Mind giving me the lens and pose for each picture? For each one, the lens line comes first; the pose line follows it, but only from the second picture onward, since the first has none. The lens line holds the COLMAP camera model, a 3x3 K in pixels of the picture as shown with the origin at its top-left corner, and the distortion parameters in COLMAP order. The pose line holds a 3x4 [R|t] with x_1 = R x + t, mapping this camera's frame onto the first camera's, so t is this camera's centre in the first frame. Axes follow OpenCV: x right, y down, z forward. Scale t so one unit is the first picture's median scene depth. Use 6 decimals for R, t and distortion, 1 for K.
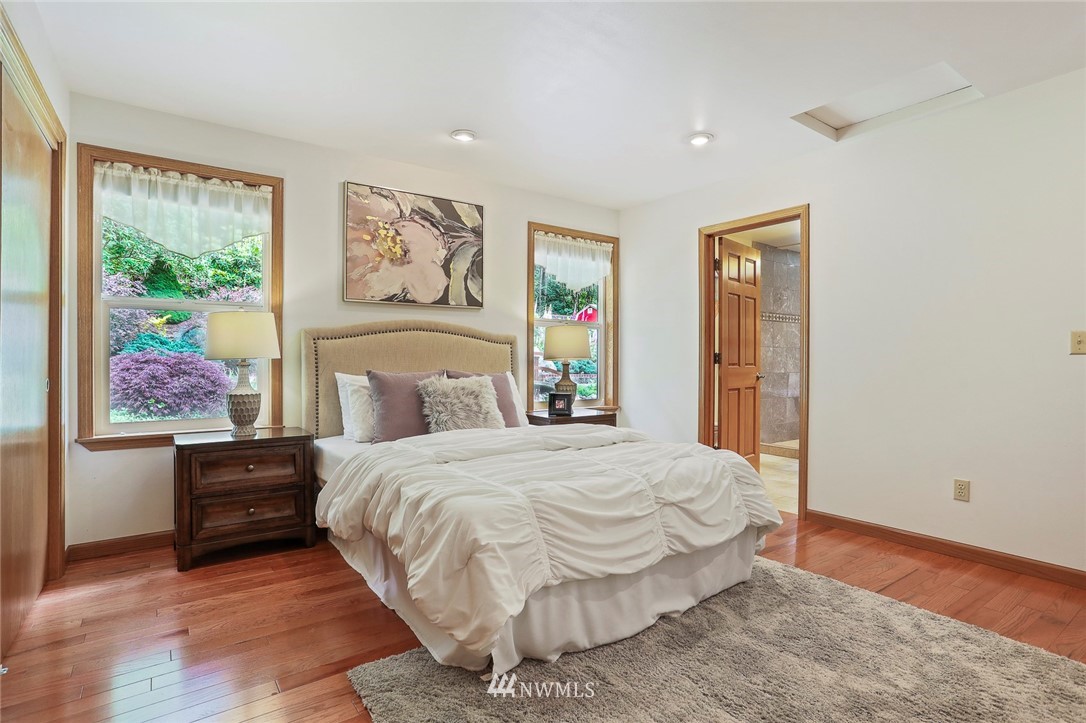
lens RADIAL K [[545.1, 0, 543.7], [0, 545.1, 361.0], [0, 0, 1]] dist [-0.051193, 0.026435]
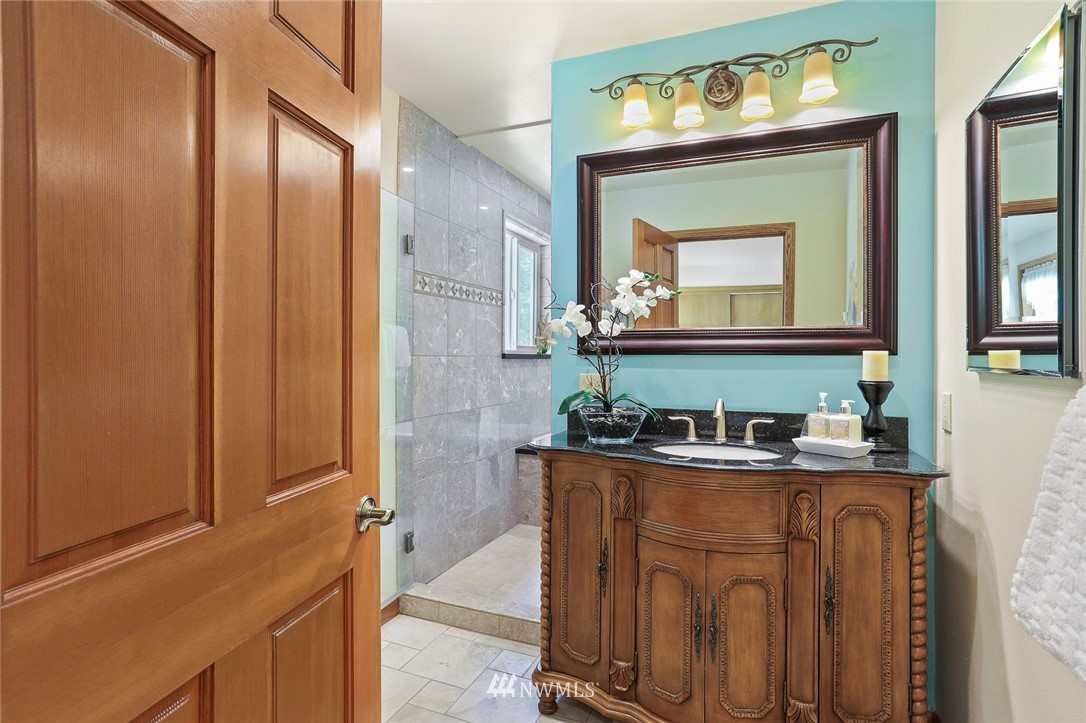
lens RADIAL K [[545.1, 0, 542.8], [0, 545.1, 356.1], [0, 0, 1]] dist [-0.051193, 0.026435]
pose [[0.848617, -0.001866, 0.529004, 0.250063], [0.001825, 0.999998, 0.000600, -0.025004], [-0.529004, 0.000456, 0.848619, 0.569598]]
